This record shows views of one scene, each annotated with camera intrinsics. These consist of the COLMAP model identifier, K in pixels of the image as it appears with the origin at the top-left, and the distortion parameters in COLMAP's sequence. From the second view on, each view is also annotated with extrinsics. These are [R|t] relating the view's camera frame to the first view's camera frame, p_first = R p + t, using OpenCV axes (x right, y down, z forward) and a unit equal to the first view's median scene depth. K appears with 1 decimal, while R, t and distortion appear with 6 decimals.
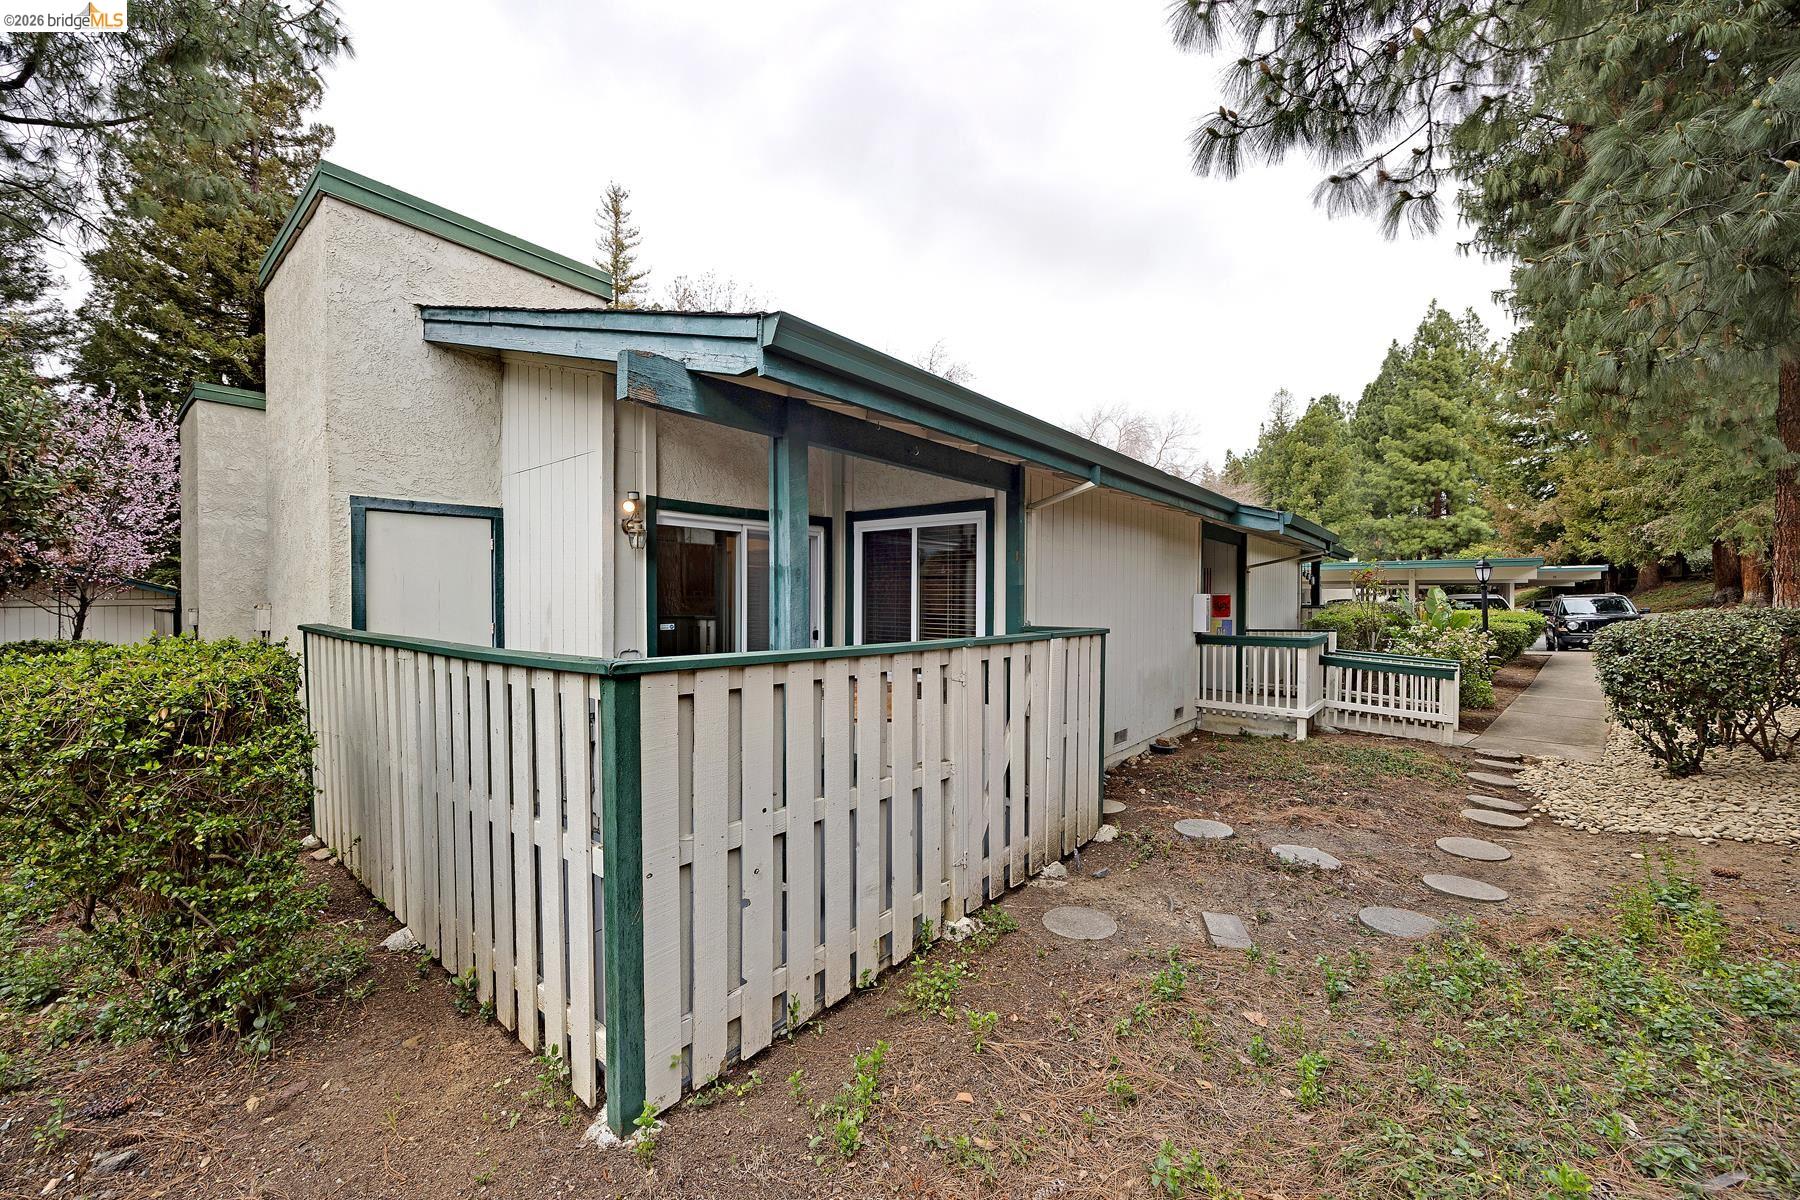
lens RADIAL K [[687.7, 0, 898.1], [0, 687.7, 597.9], [0, 0, 1]] dist [-0.000123, 0.000130]
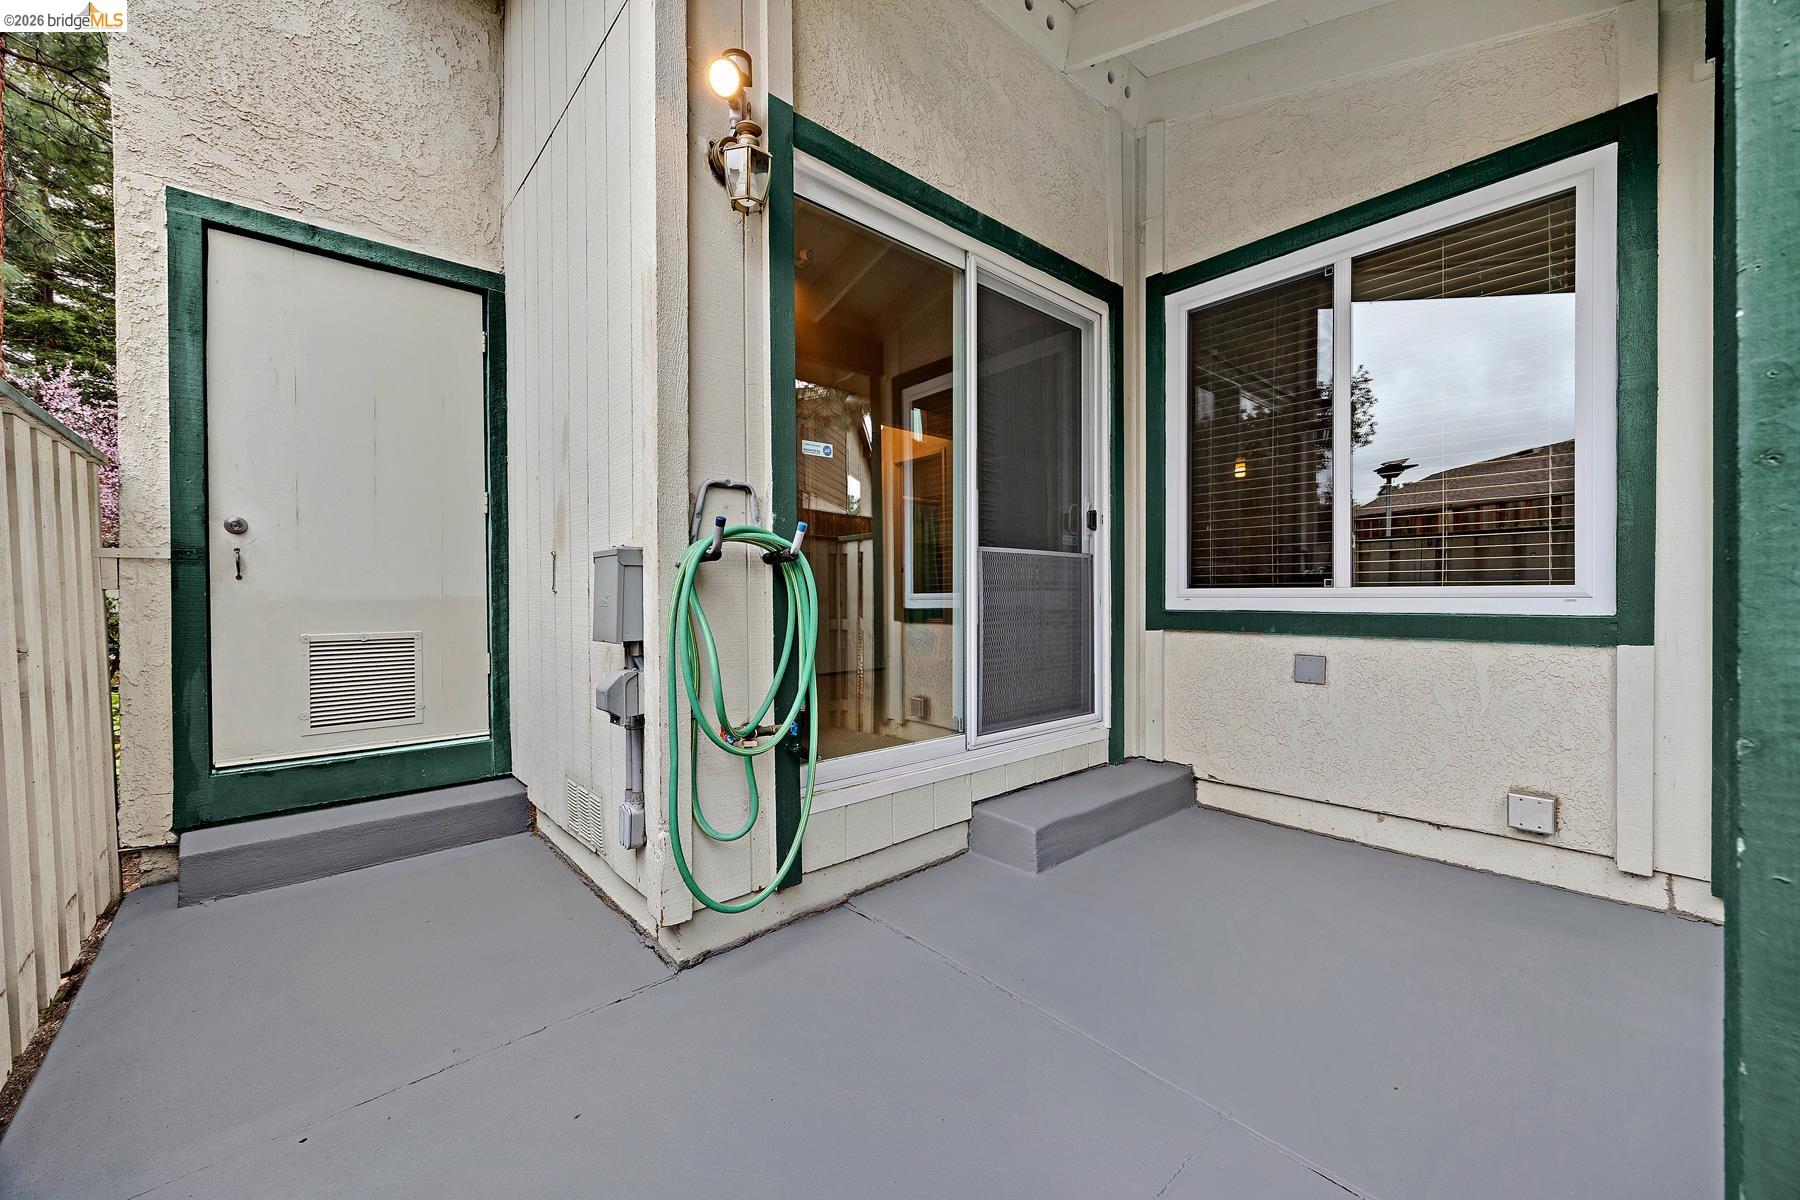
lens RADIAL K [[688.2, 0, 903.2], [0, 688.2, 598.1], [0, 0, 1]] dist [0.001161, -0.000012]
pose [[0.988408, -0.005611, -0.151715, -0.209461], [0.005769, 0.999983, 0.000596, 0.125836], [0.151709, -0.001465, 0.988424, 0.562135]]
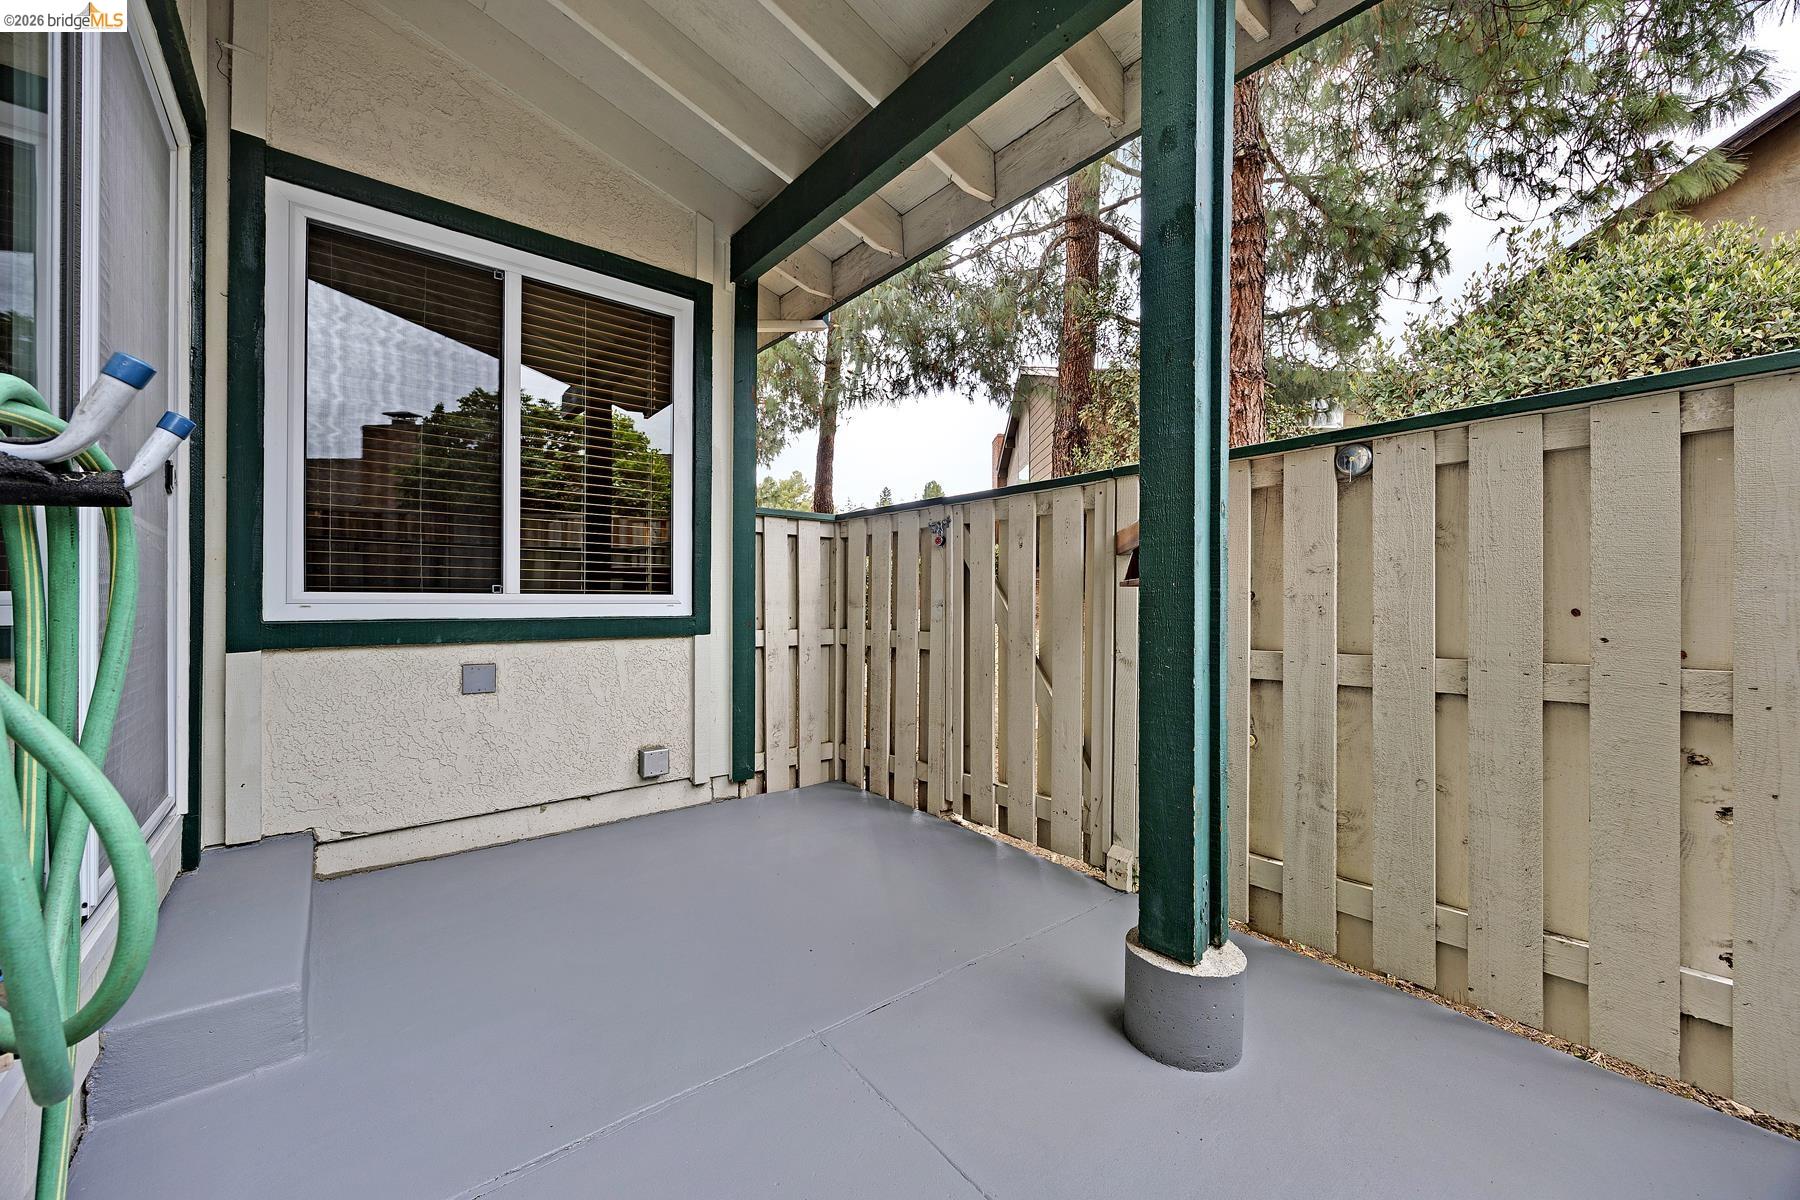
lens RADIAL K [[687.7, 0, 898.1], [0, 687.7, 597.9], [0, 0, 1]] dist [-0.000123, 0.000130]
pose [[0.191428, 0.001167, 0.981506, -0.408271], [0.000696, 0.999999, -0.001324, 0.124206], [-0.981506, 0.000937, 0.191427, 0.724498]]
